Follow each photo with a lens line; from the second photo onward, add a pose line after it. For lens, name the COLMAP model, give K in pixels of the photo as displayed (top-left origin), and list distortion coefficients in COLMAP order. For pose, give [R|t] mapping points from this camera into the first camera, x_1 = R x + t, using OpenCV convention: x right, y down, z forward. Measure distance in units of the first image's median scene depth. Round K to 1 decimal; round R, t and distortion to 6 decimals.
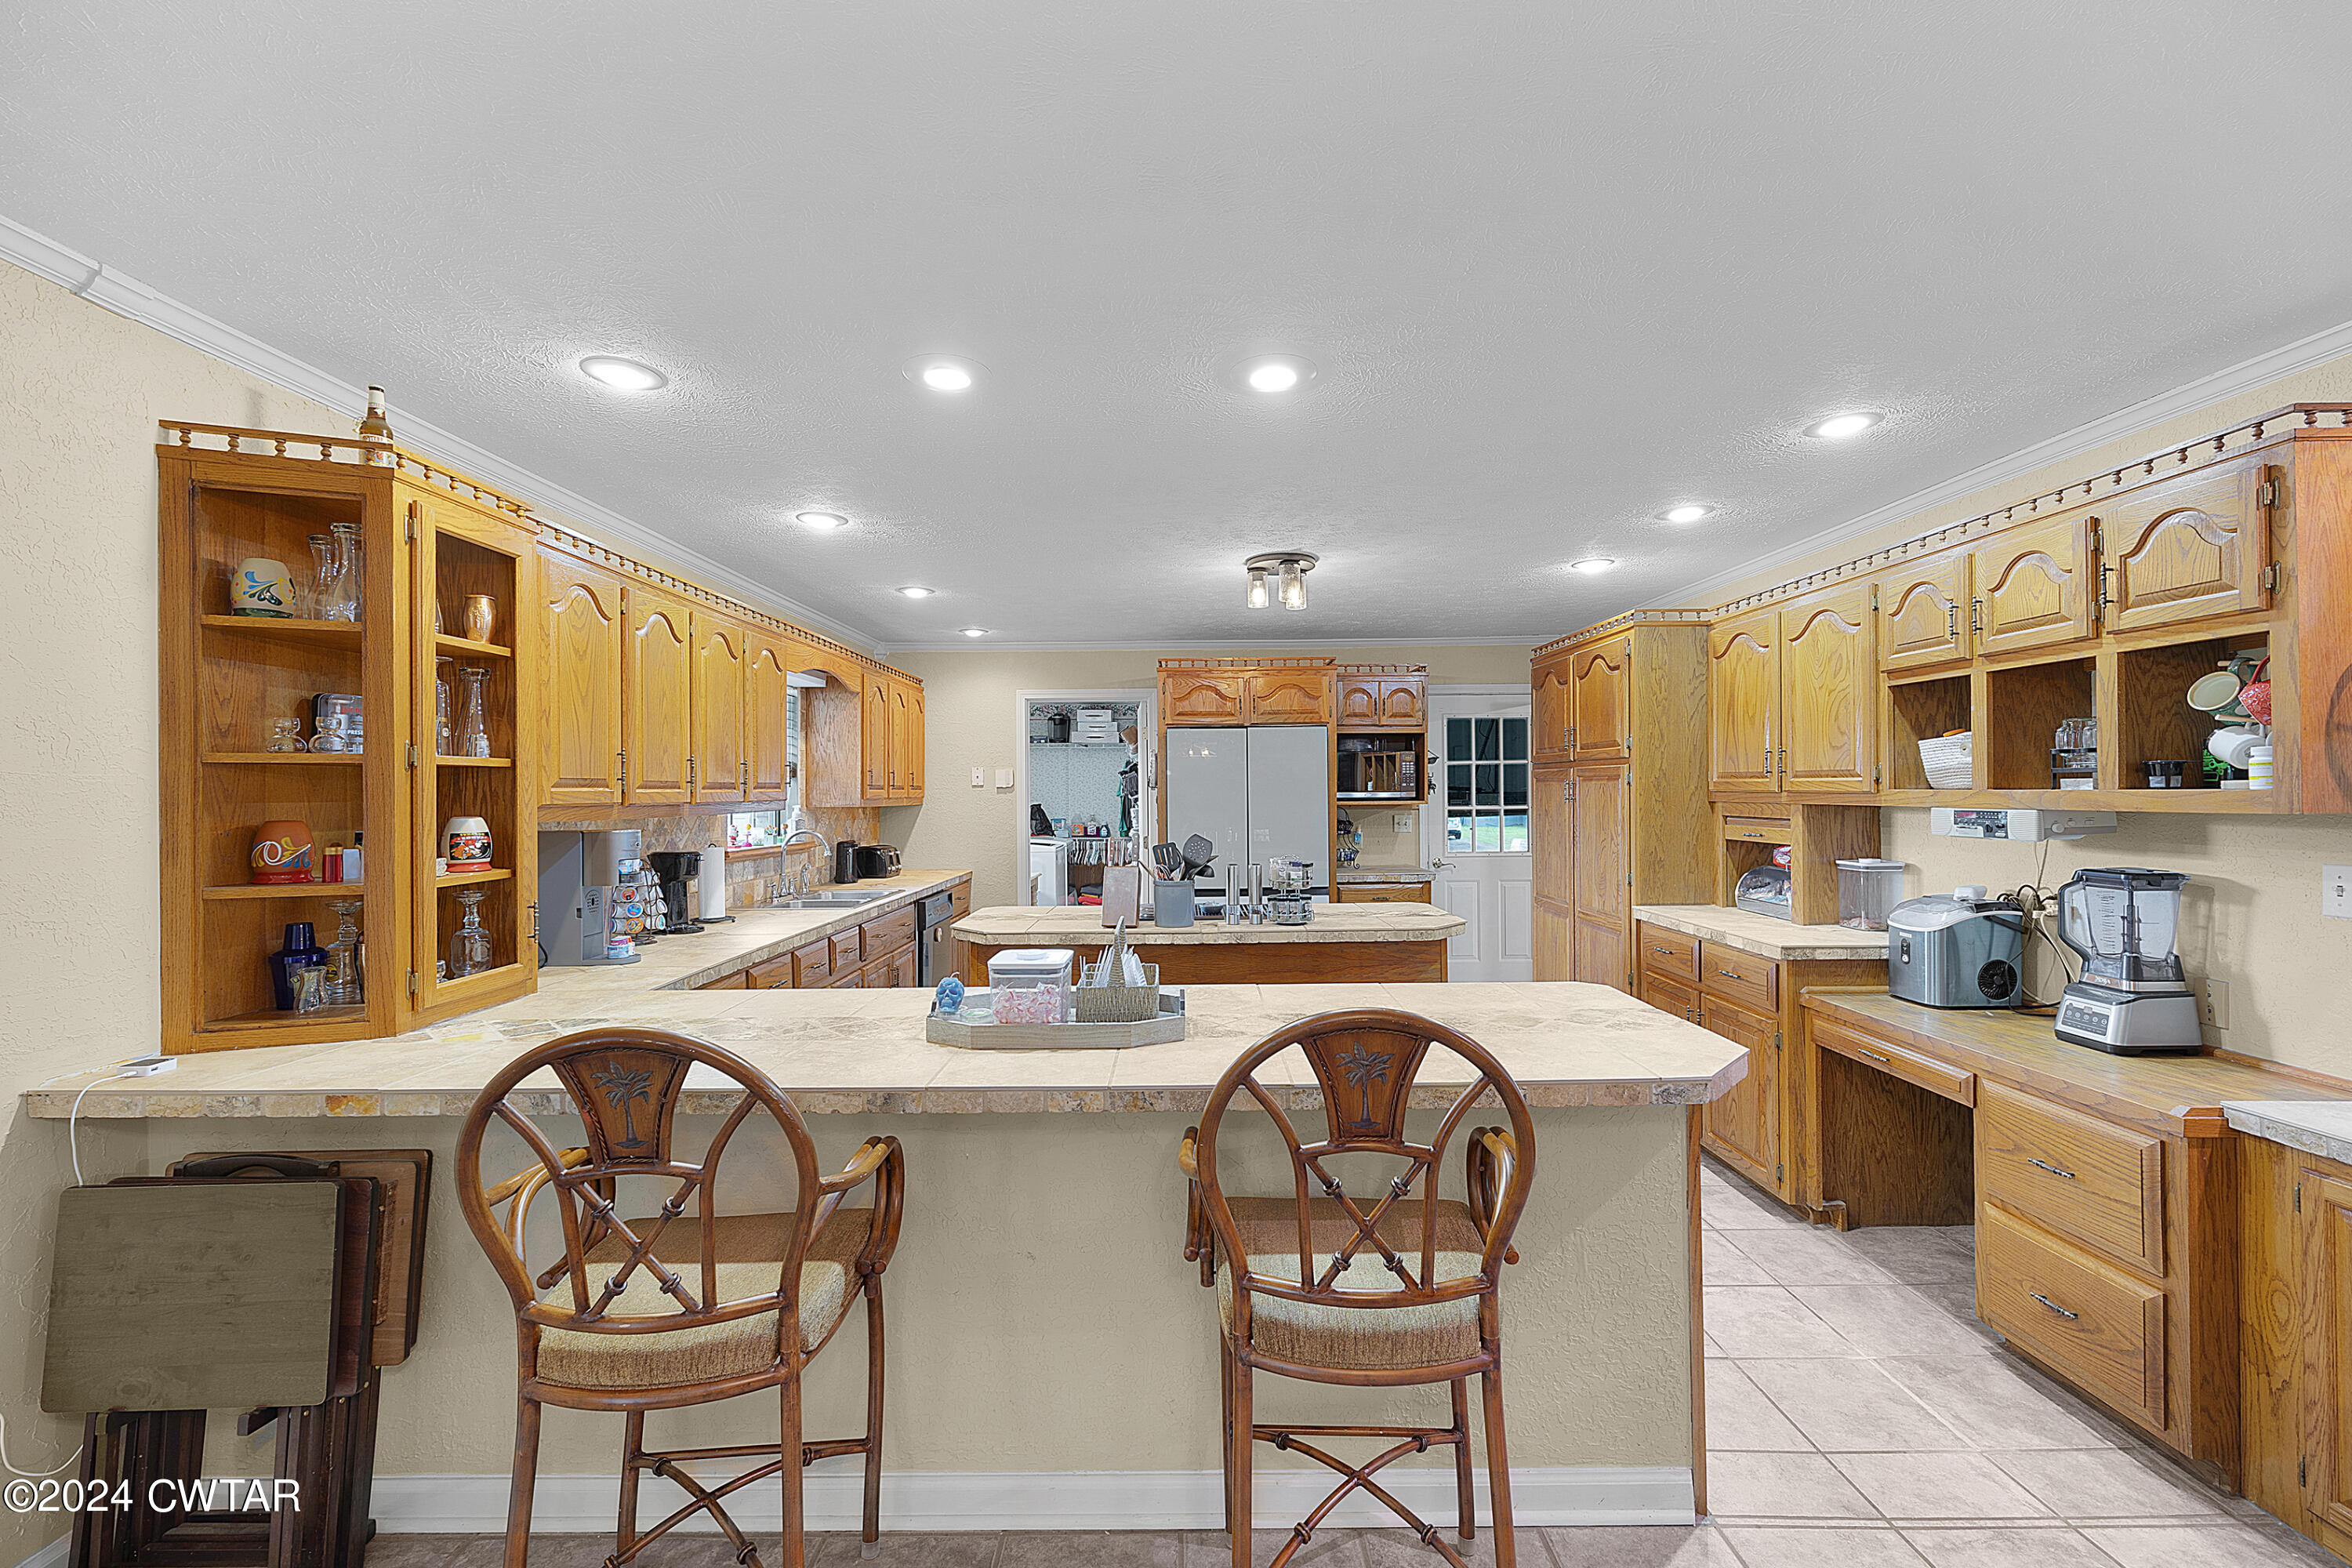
lens RADIAL K [[959.3, 0, 1178.8], [0, 959.3, 788.4], [0, 0, 1]] dist [-0.003172, 0.000457]
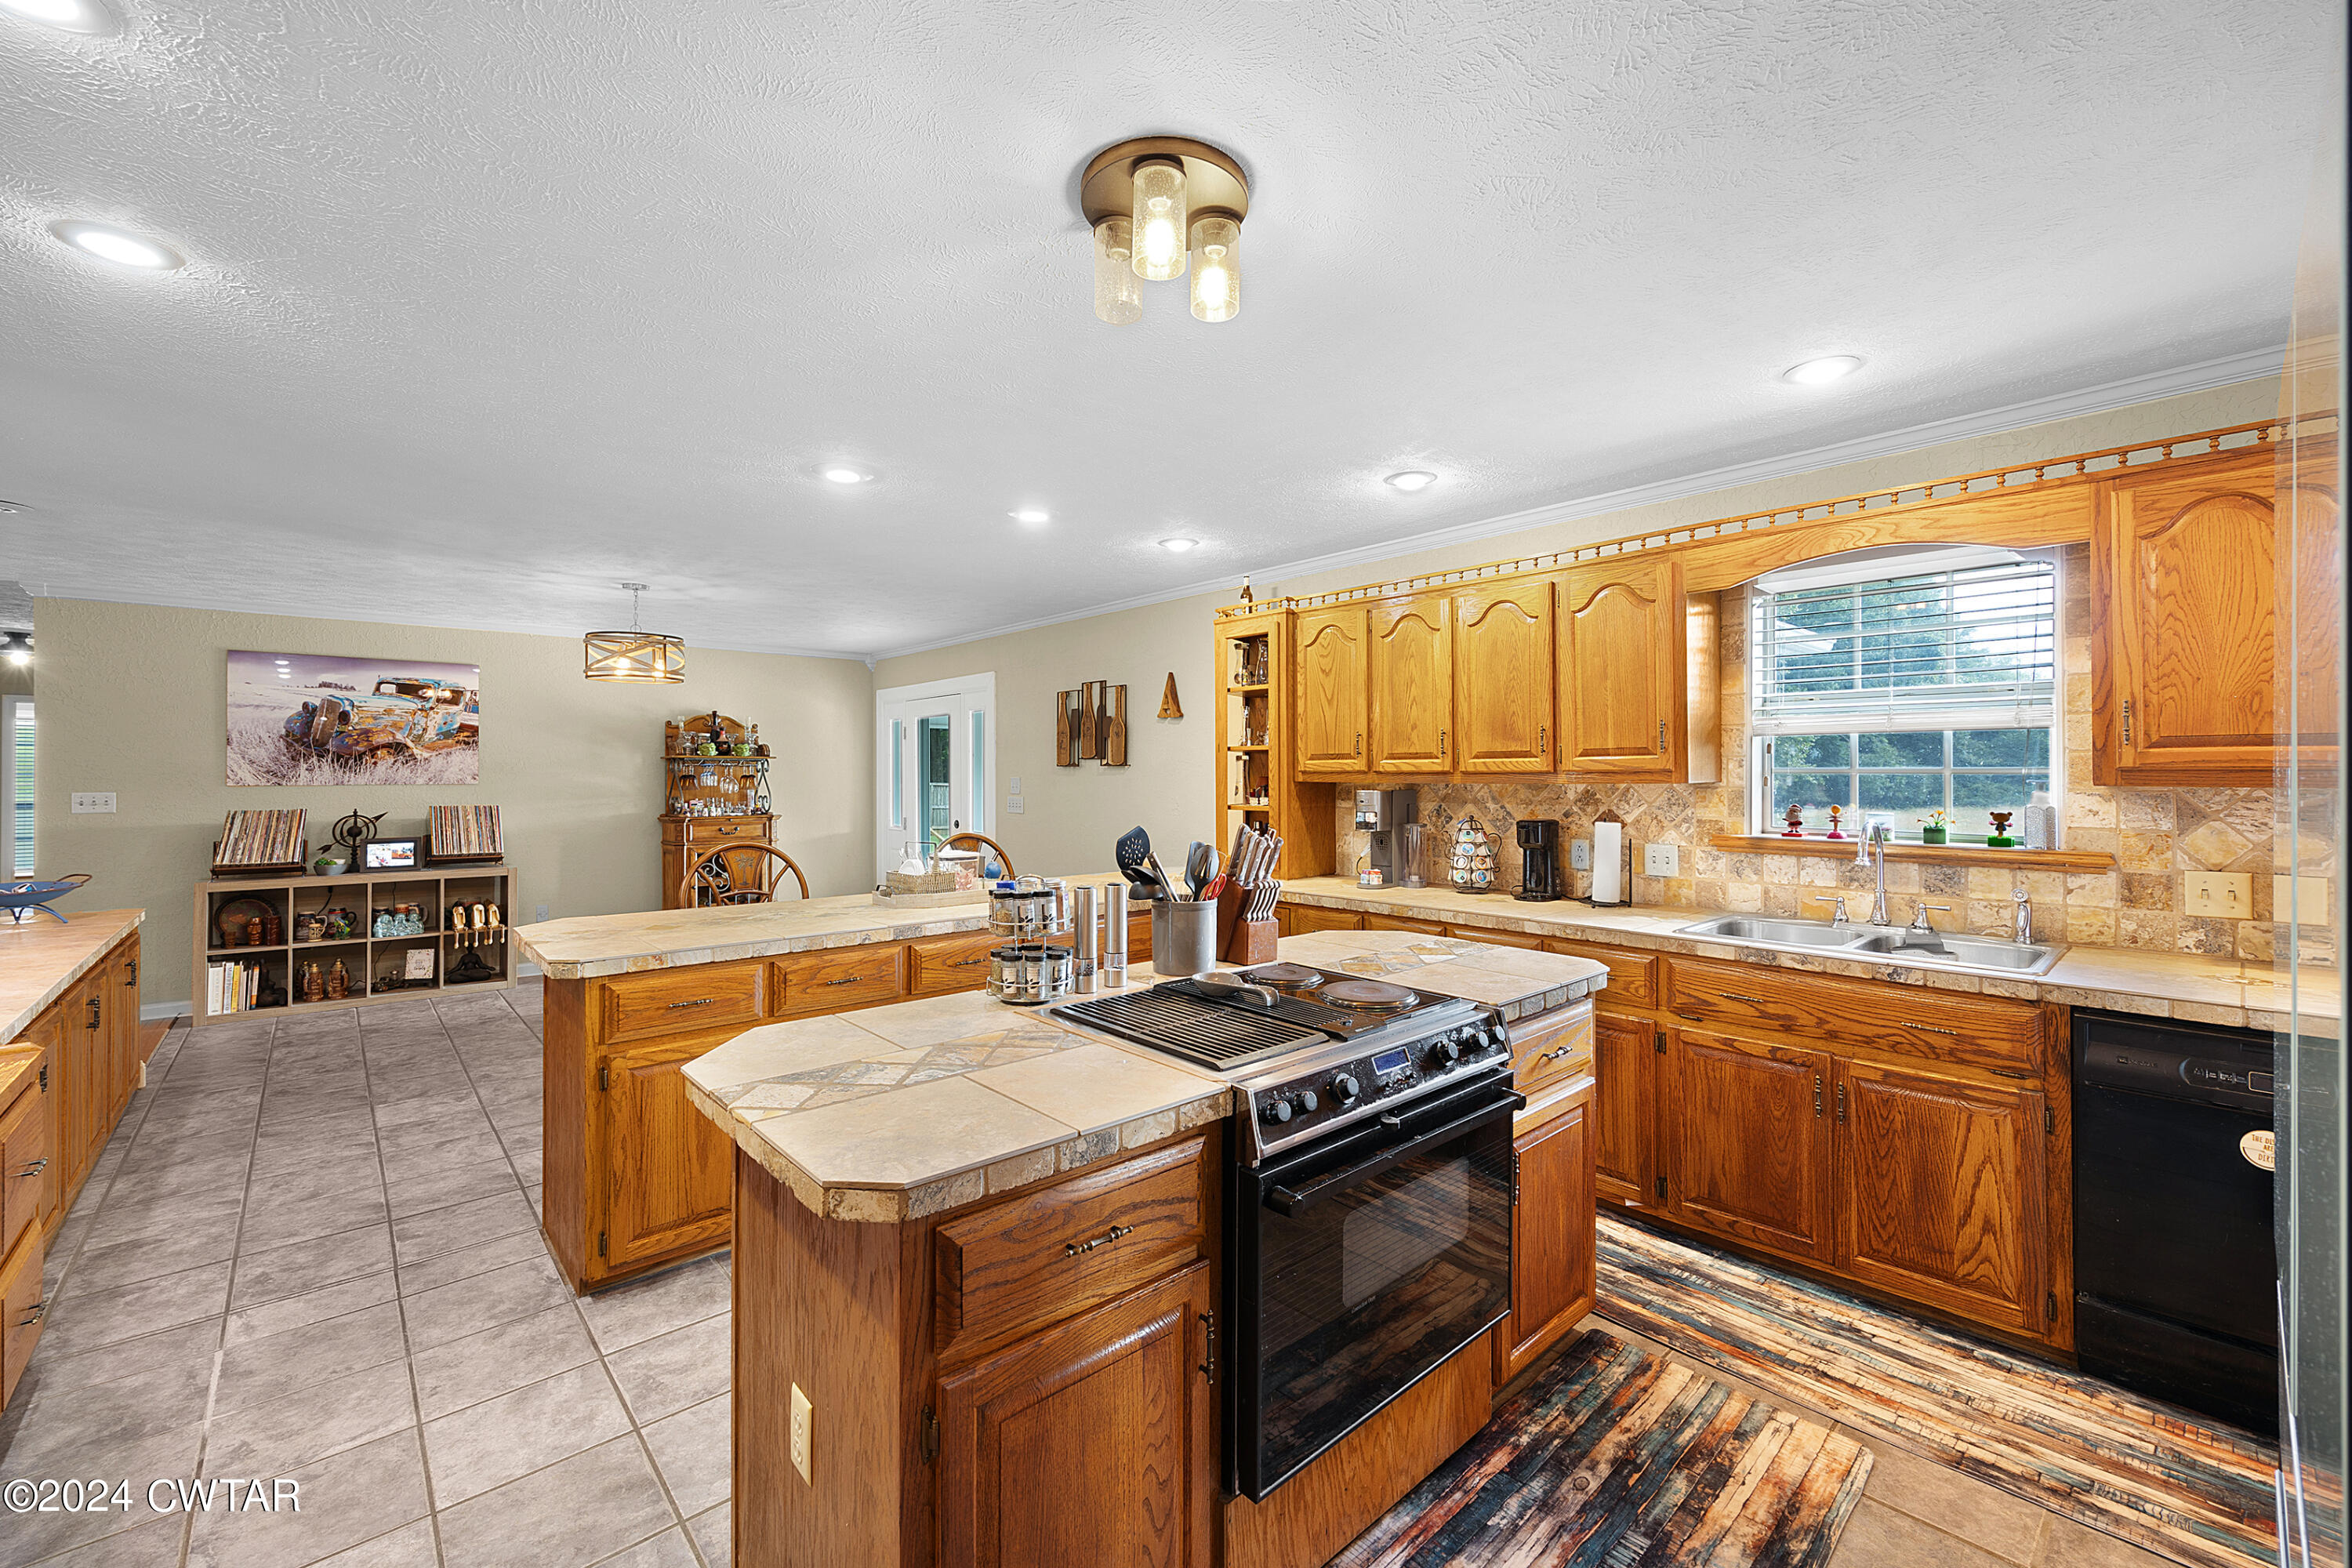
lens RADIAL K [[959.3, 0, 1183.6], [0, 959.3, 770.6], [0, 0, 1]] dist [-0.003172, 0.000457]
pose [[-0.740072, 0.006457, -0.672497, 0.649589], [0.008938, 0.999960, -0.000234, 0.016669], [0.672468, -0.006184, -0.740100, 2.255223]]
